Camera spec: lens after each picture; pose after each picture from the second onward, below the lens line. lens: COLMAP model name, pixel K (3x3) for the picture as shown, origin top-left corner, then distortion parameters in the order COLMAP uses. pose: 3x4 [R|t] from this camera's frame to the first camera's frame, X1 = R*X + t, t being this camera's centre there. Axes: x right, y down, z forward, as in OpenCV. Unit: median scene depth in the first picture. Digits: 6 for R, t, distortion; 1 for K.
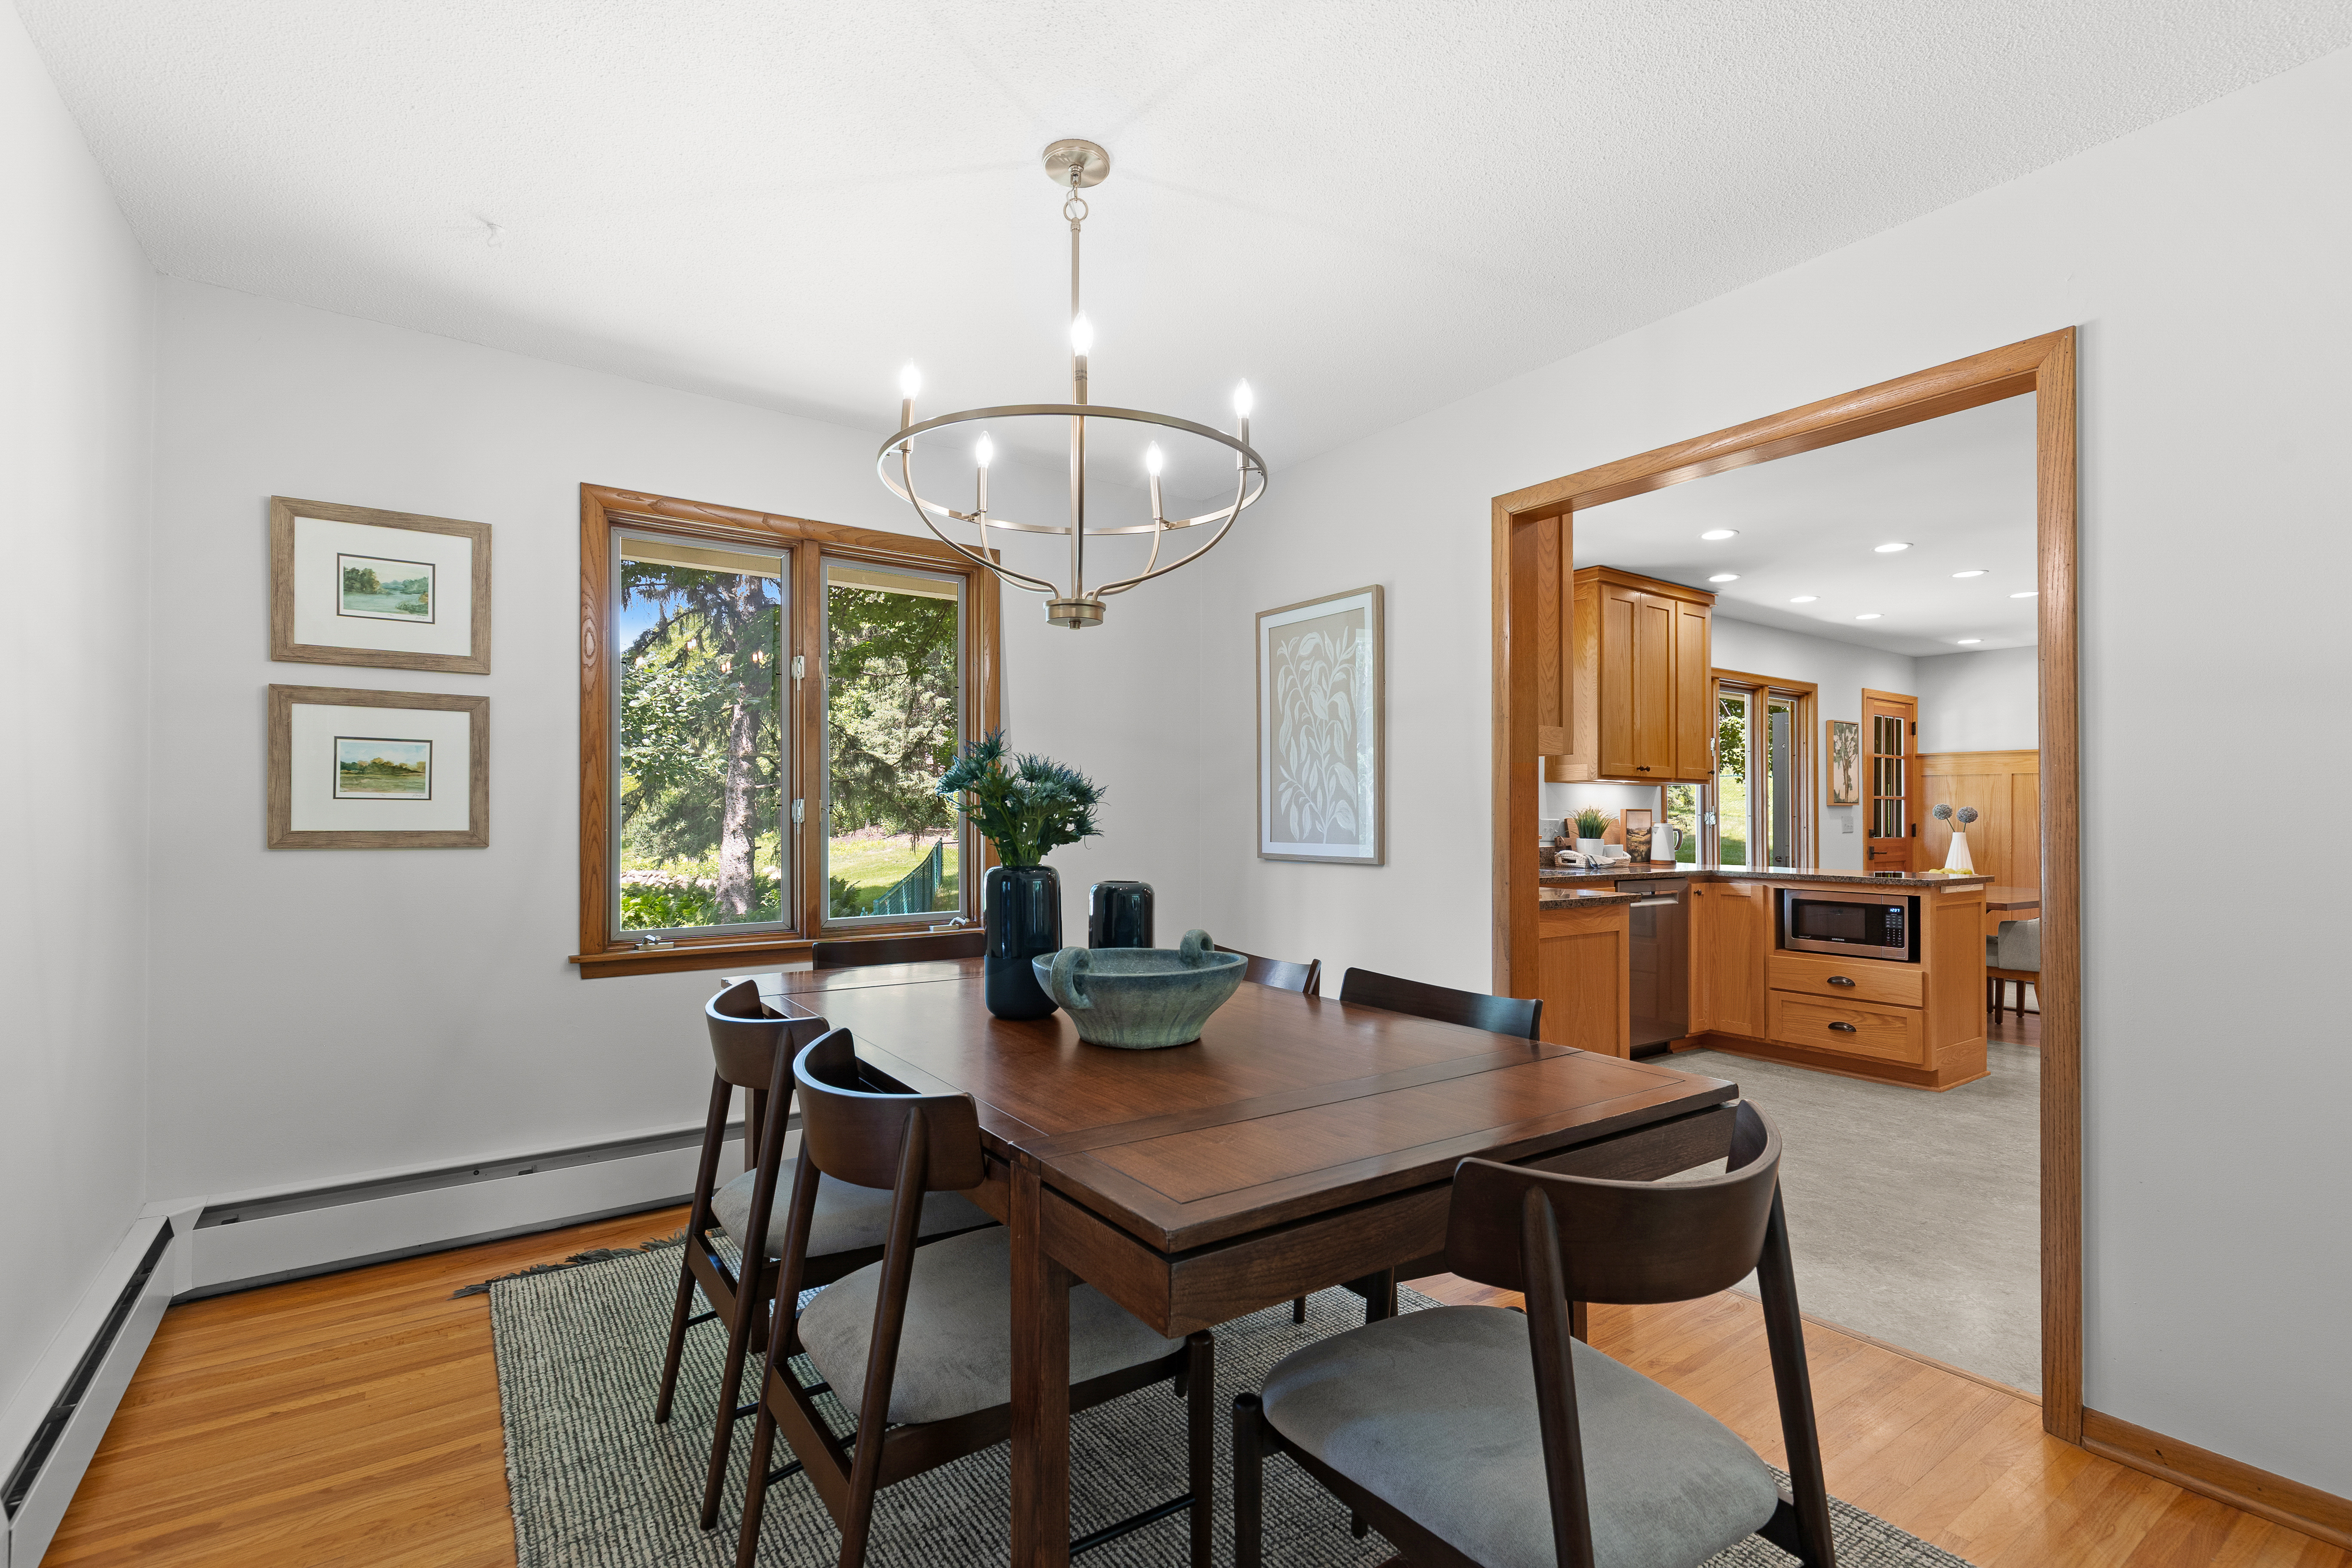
lens RADIAL K [[1070.7, 0, 1171.5], [0, 1070.7, 802.1], [0, 0, 1]] dist [0.005575, -0.000688]
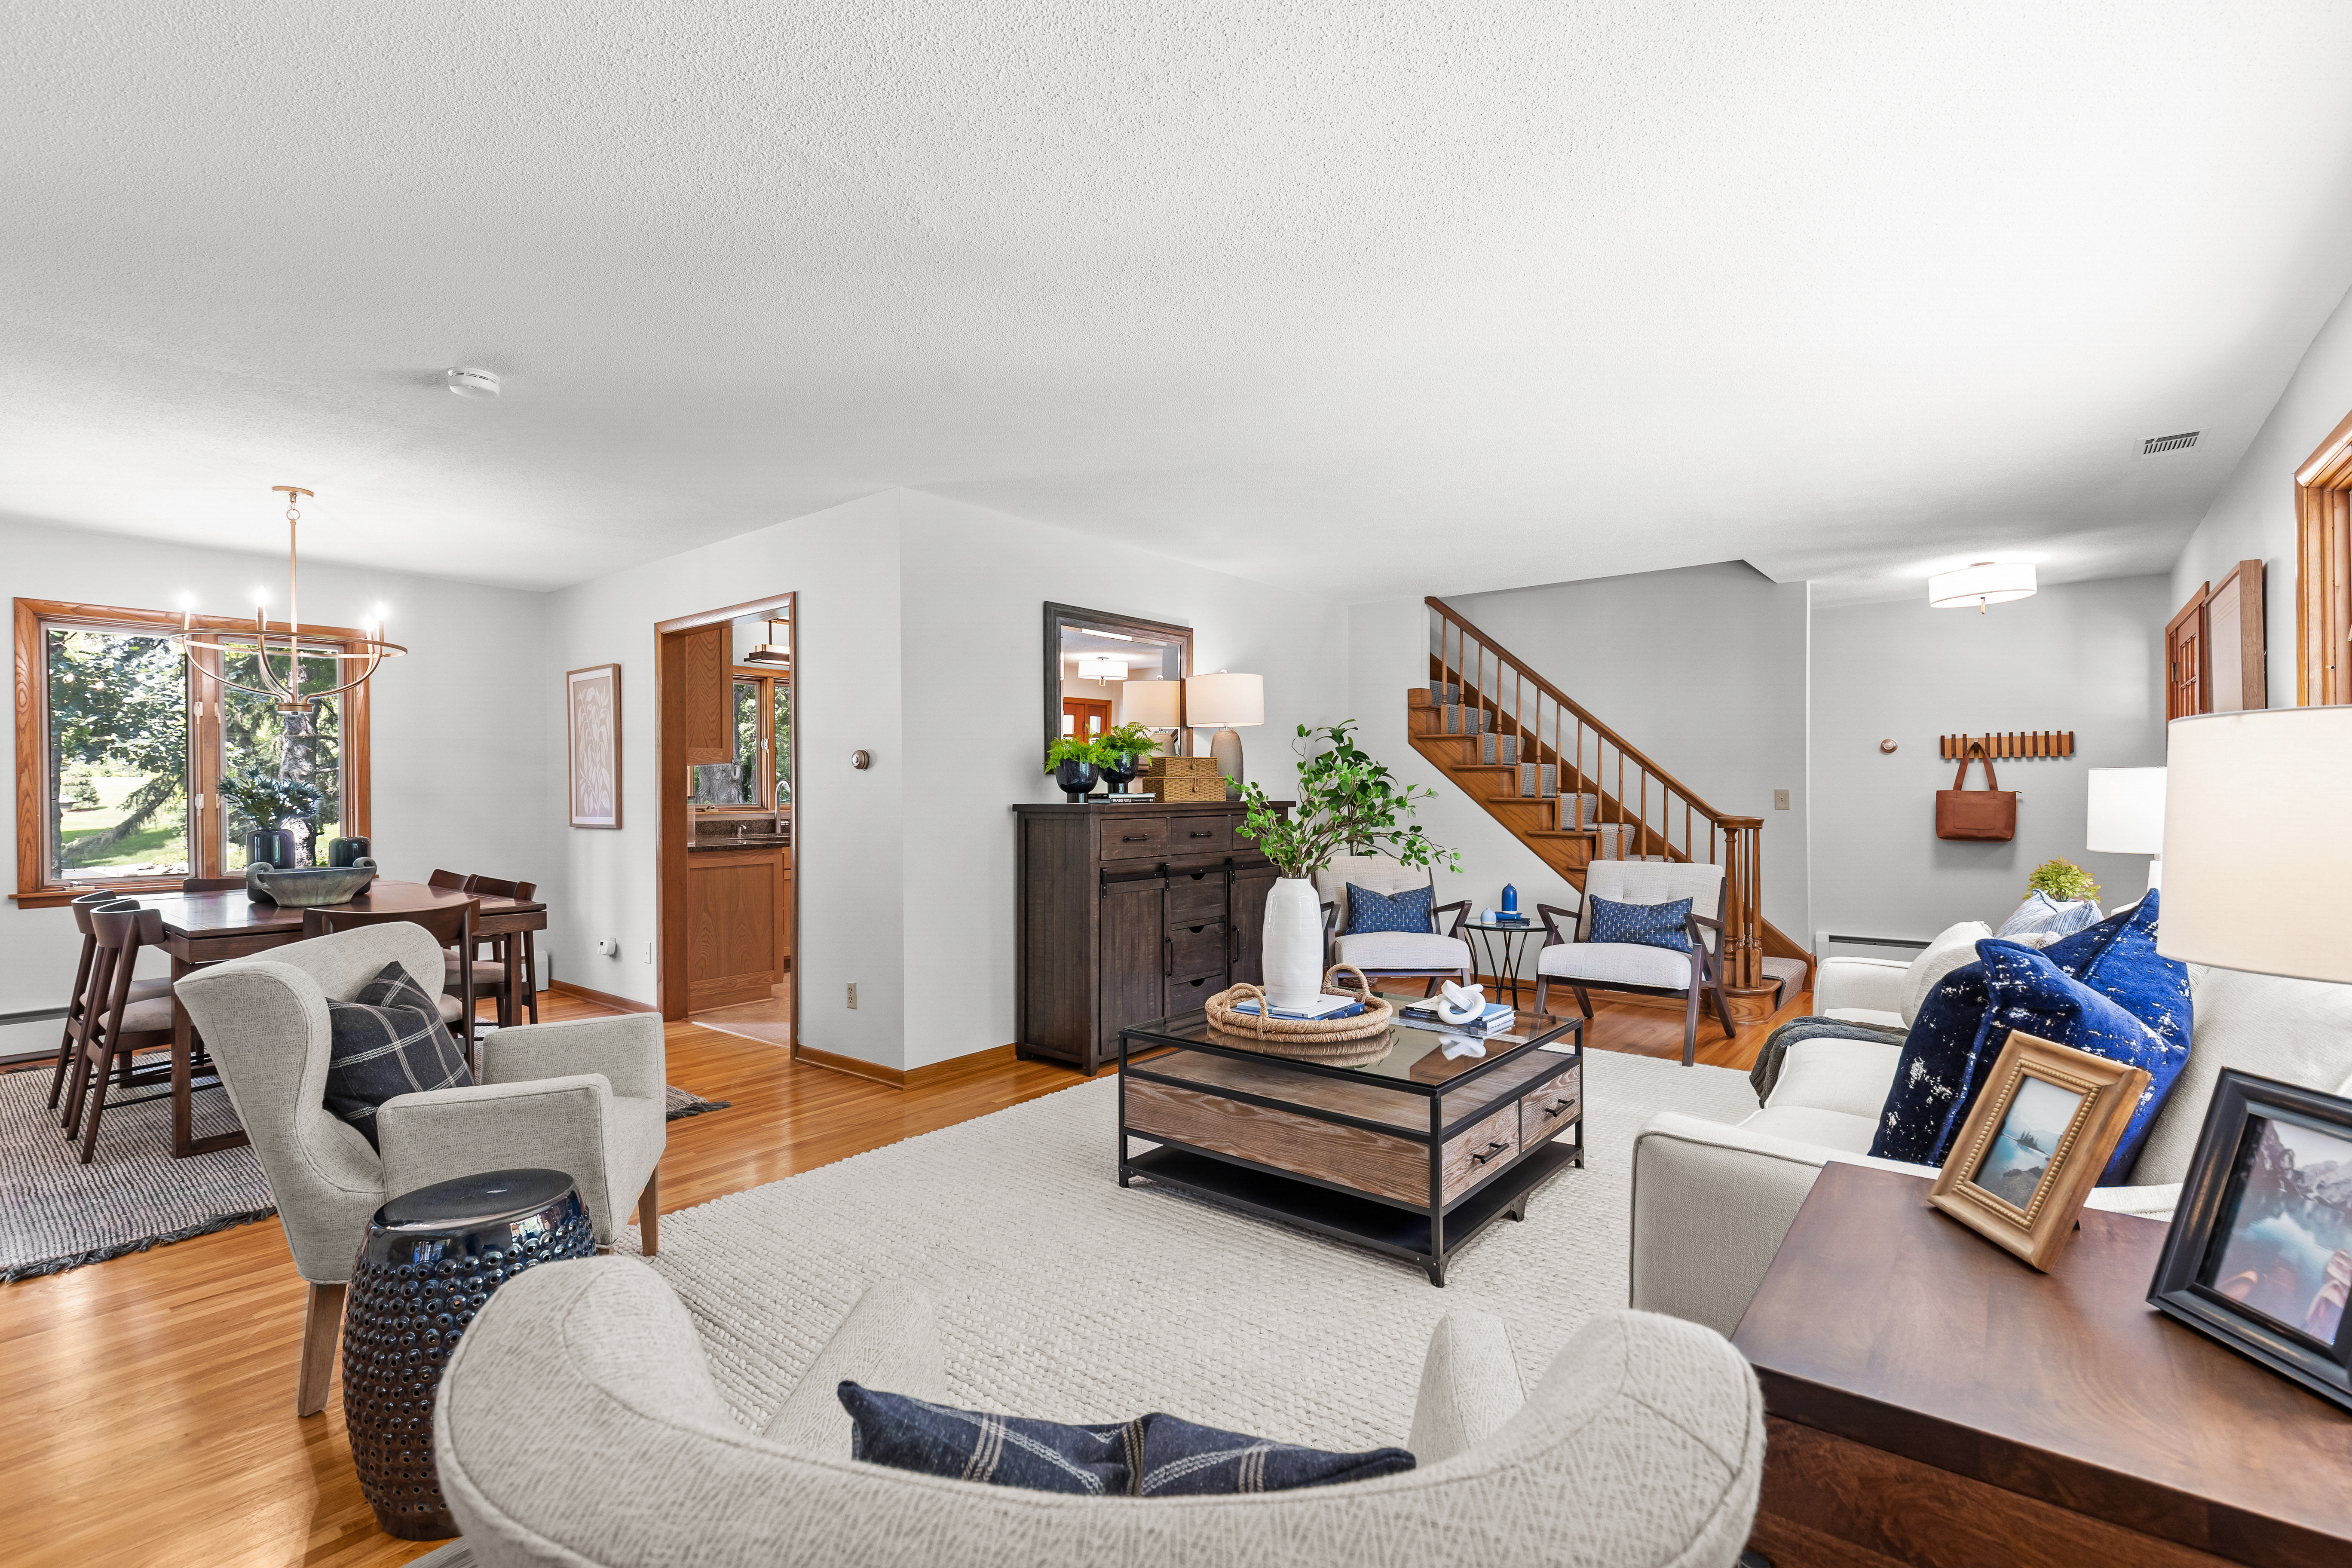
lens RADIAL K [[1070.7, 0, 1170.3], [0, 1070.7, 787.2], [0, 0, 1]] dist [0.005575, -0.000688]
pose [[0.962856, -0.009266, 0.269858, 0.319508], [0.007260, 0.999938, 0.008431, -0.008557], [-0.269919, -0.006159, 0.962863, -0.479460]]
